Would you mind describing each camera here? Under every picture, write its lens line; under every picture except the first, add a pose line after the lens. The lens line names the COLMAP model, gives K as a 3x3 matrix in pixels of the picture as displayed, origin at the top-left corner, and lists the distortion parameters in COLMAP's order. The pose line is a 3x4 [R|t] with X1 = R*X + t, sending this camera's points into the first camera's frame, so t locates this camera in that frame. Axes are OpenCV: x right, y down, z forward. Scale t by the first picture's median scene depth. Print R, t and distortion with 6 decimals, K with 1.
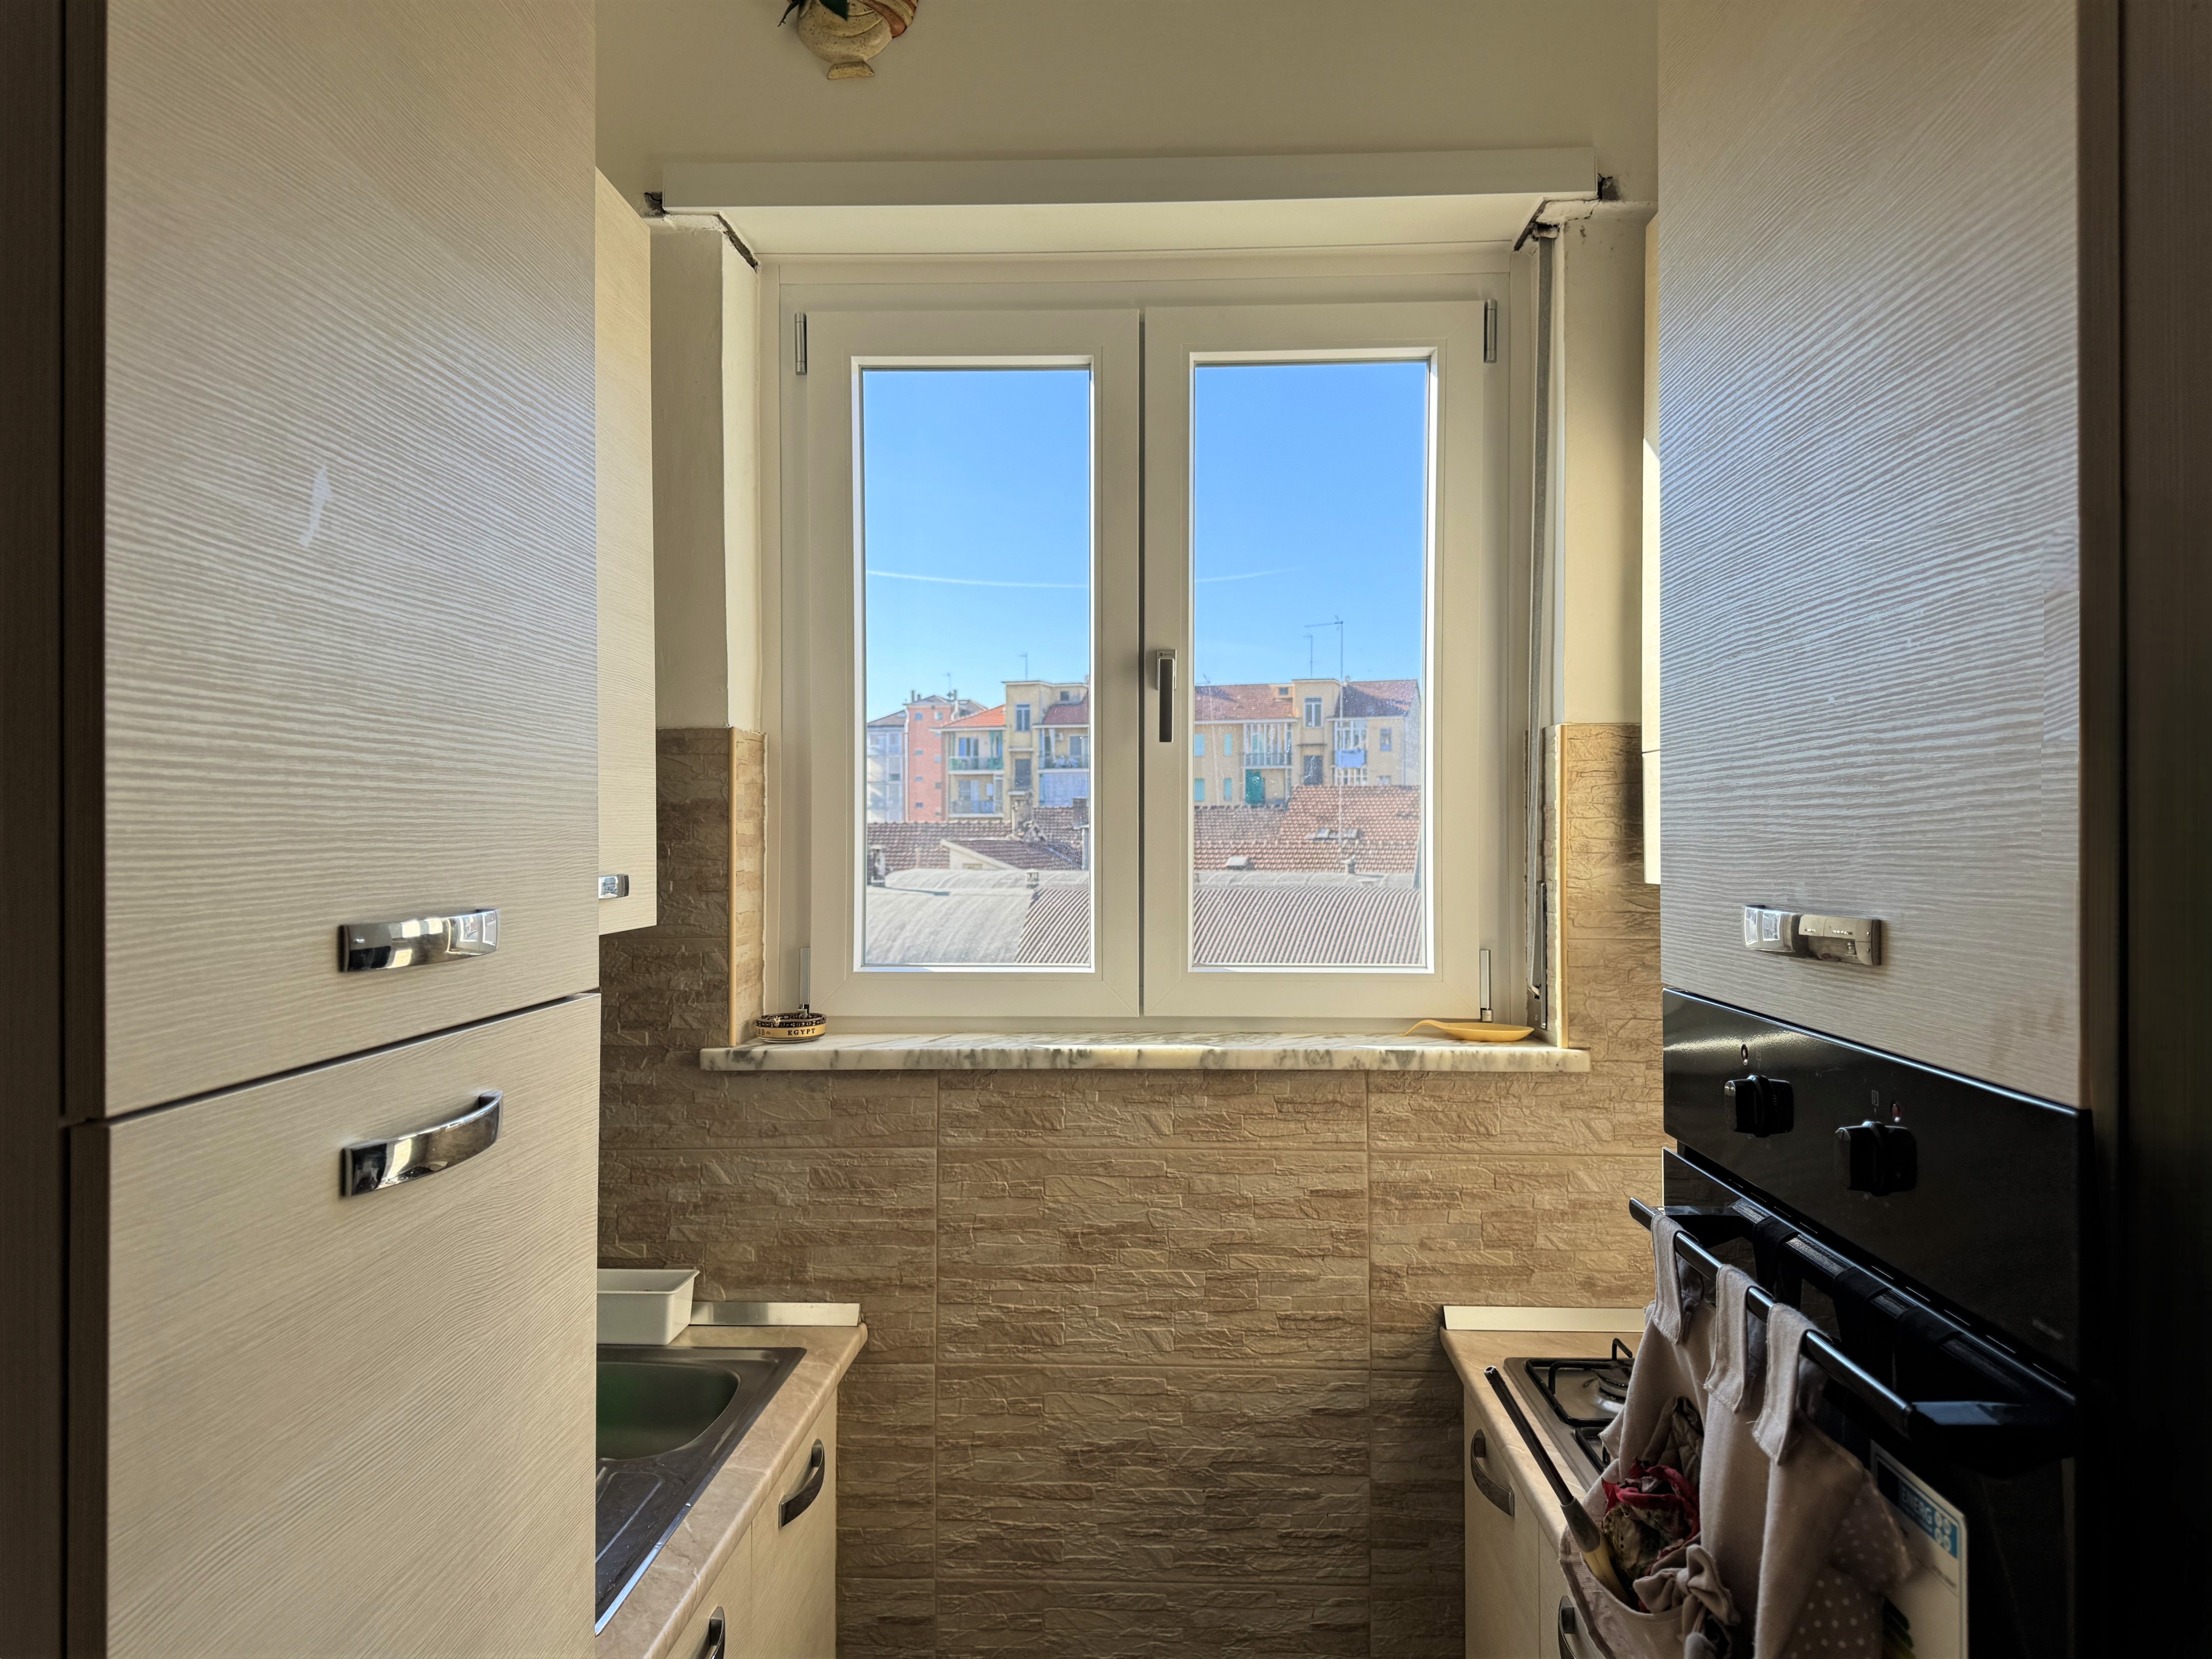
lens RADIAL K [[1575.8, 0, 1106.0], [0, 1575.8, 829.5], [0, 0, 1]] dist [0.129496, -0.217811]
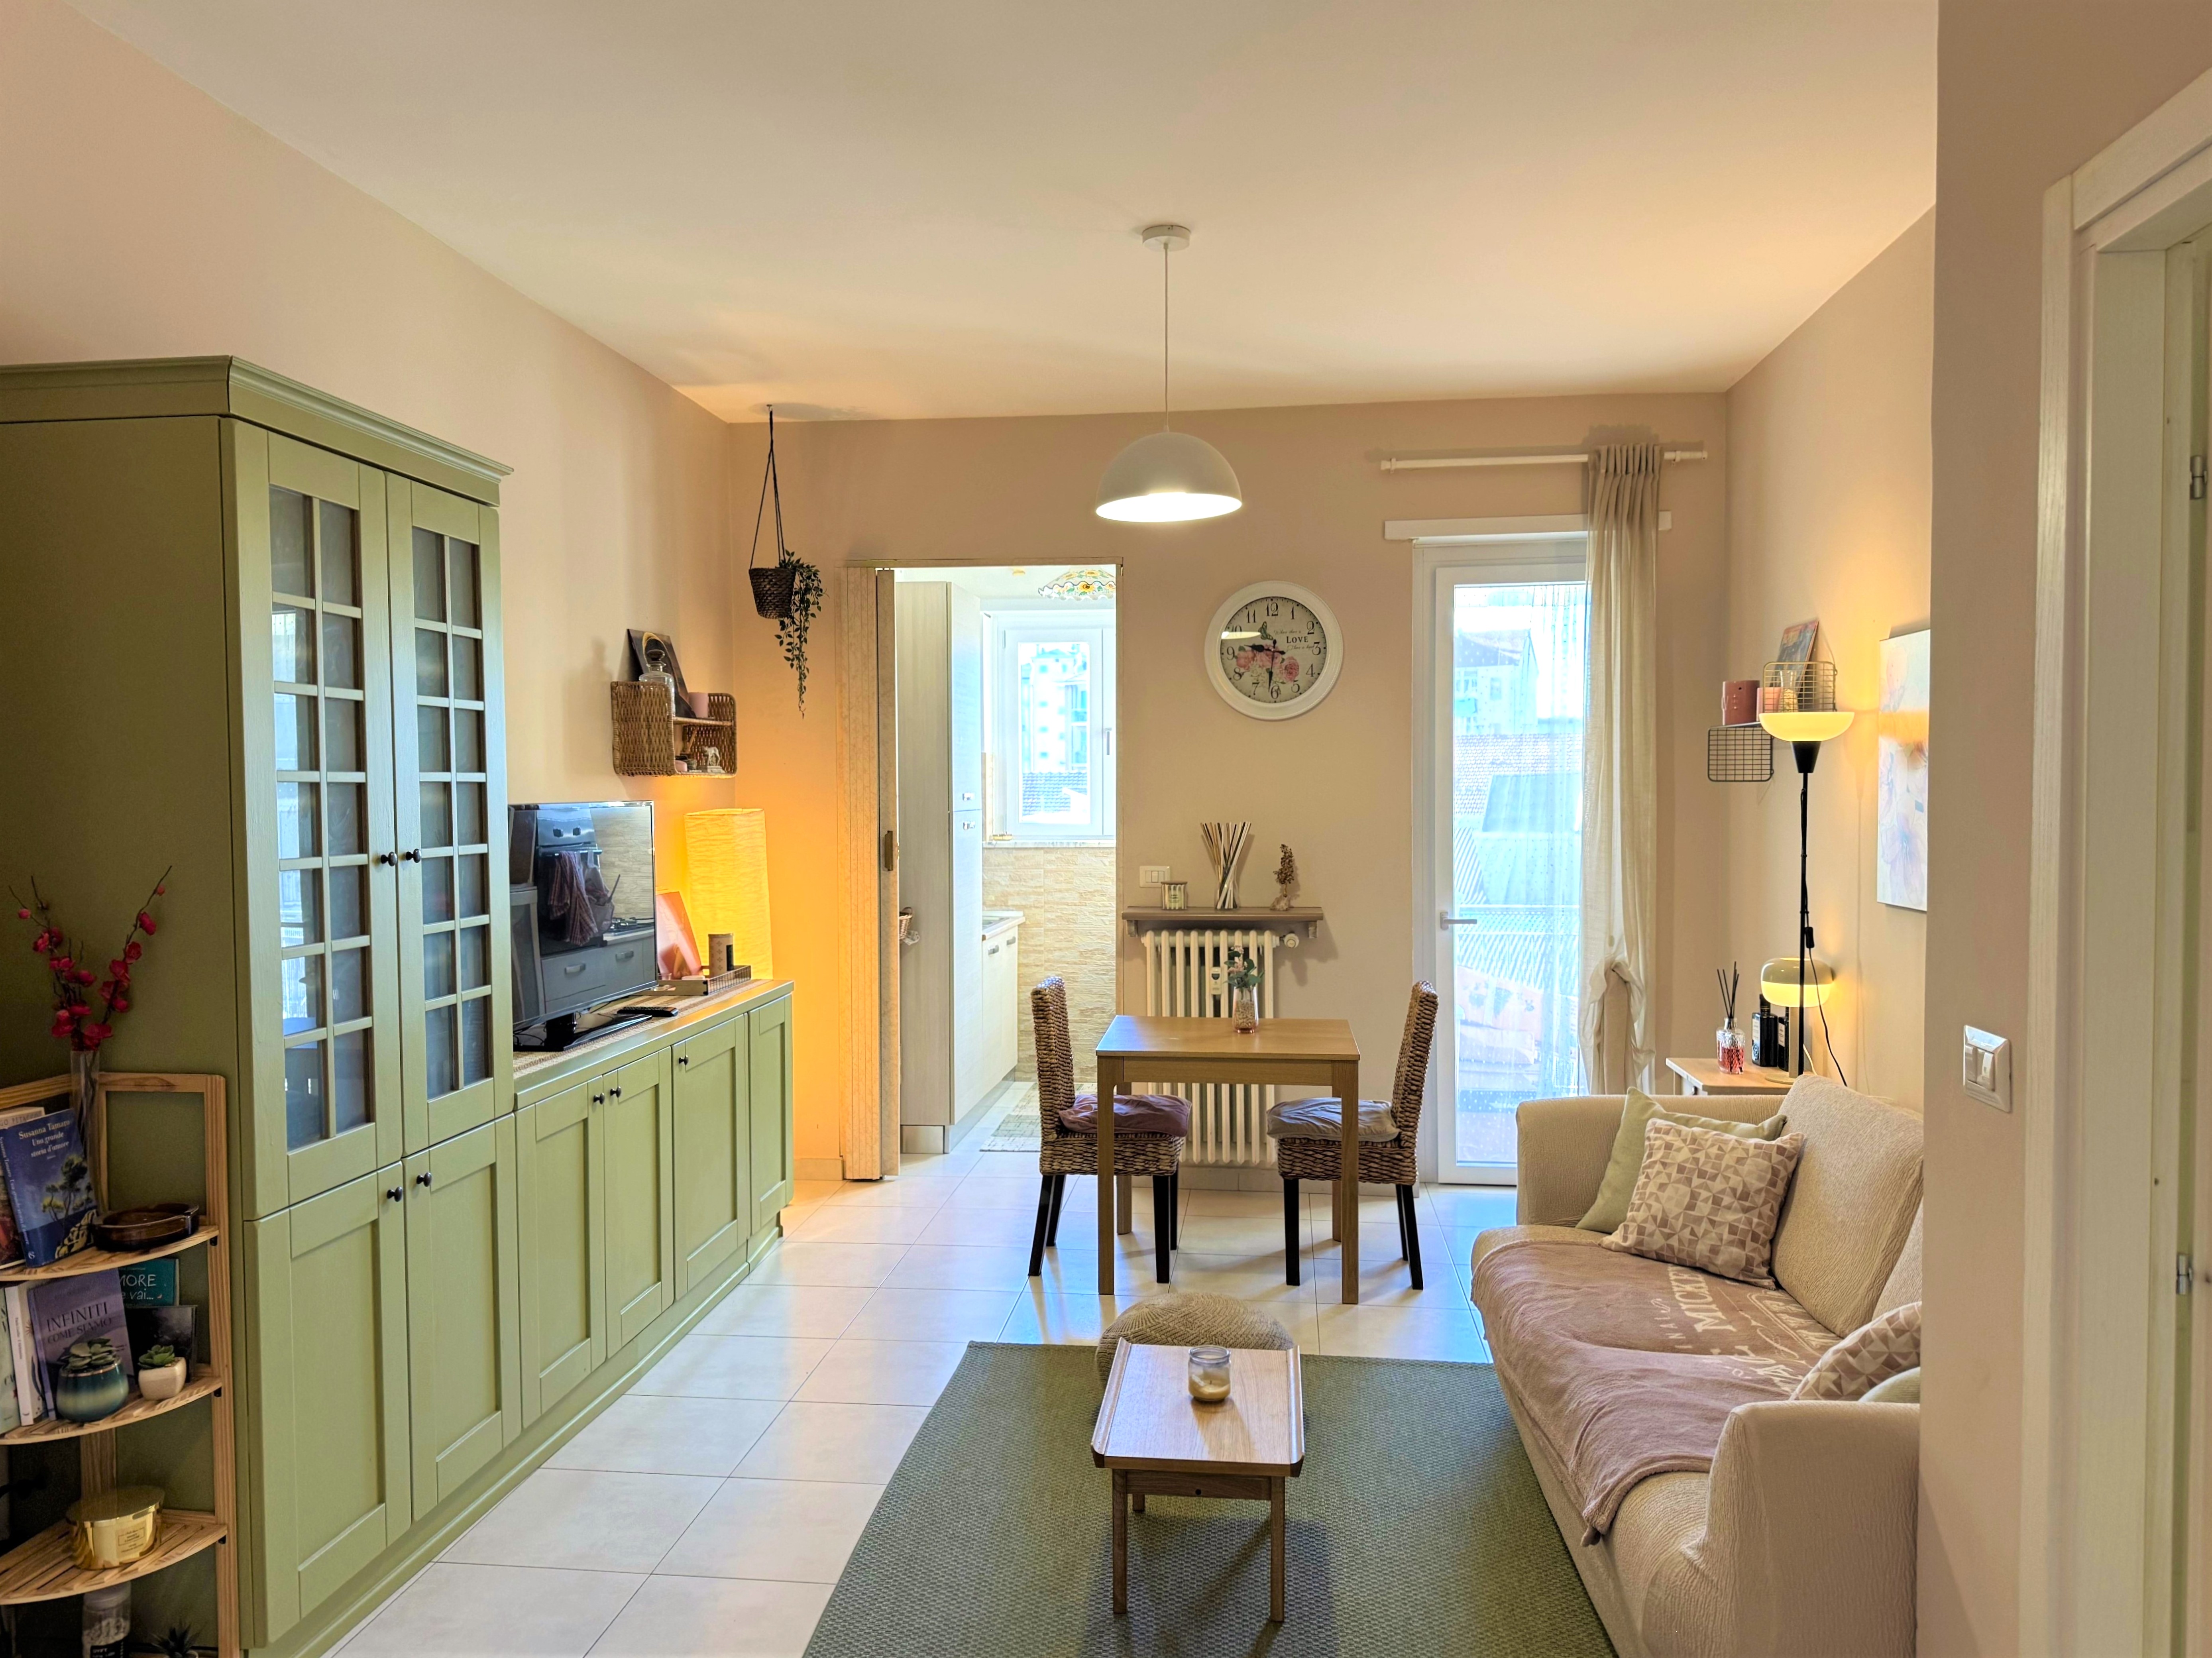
lens RADIAL K [[1575.8, 0, 1106.0], [0, 1575.8, 829.0], [0, 0, 1]] dist [0.129496, -0.217811]
pose [[0.996878, 0.000139, -0.078959, 0.315816], [0.002401, 0.999483, 0.032072, -0.005011], [0.078922, -0.032161, 0.996362, -2.542244]]
